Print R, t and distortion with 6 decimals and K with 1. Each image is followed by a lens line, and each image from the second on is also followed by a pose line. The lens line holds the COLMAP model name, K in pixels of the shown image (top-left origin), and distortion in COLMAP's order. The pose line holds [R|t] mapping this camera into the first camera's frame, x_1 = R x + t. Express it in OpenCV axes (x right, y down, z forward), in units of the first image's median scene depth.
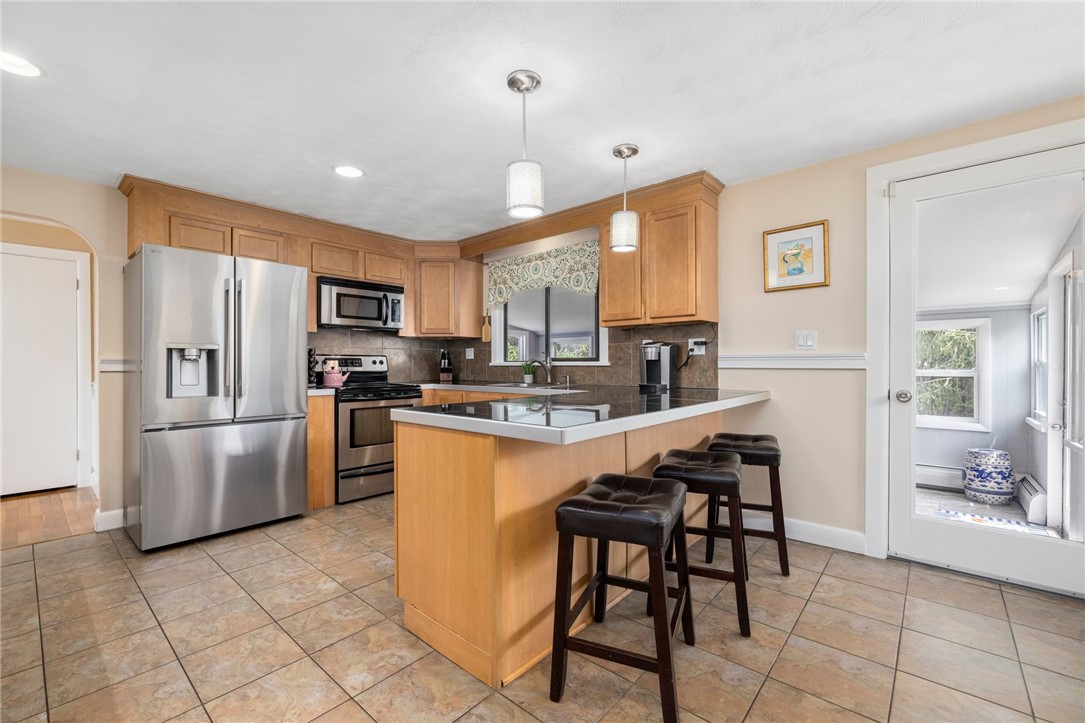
lens RADIAL K [[466.4, 0, 539.5], [0, 466.4, 364.0], [0, 0, 1]] dist [0.004891, -0.000647]
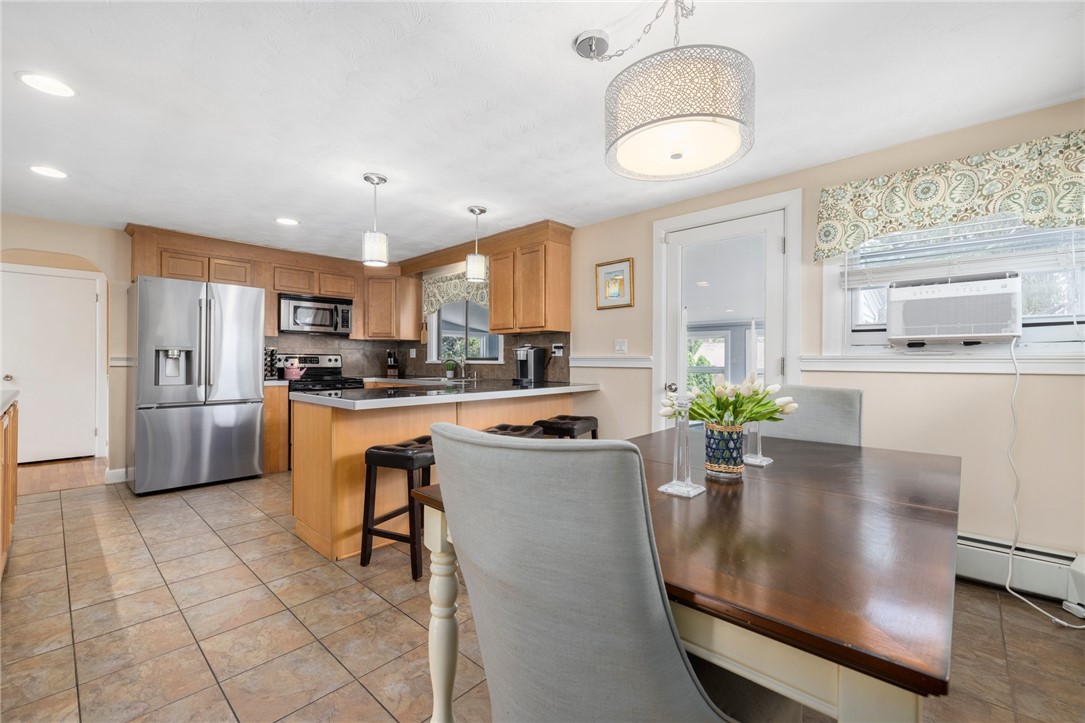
lens RADIAL K [[466.4, 0, 544.3], [0, 466.4, 359.2], [0, 0, 1]] dist [0.004891, -0.000647]
pose [[0.999610, 0.005884, -0.027299, 0.352395], [-0.005997, 0.999974, -0.004069, -0.006033], [0.027274, 0.004231, 0.999619, -0.317493]]
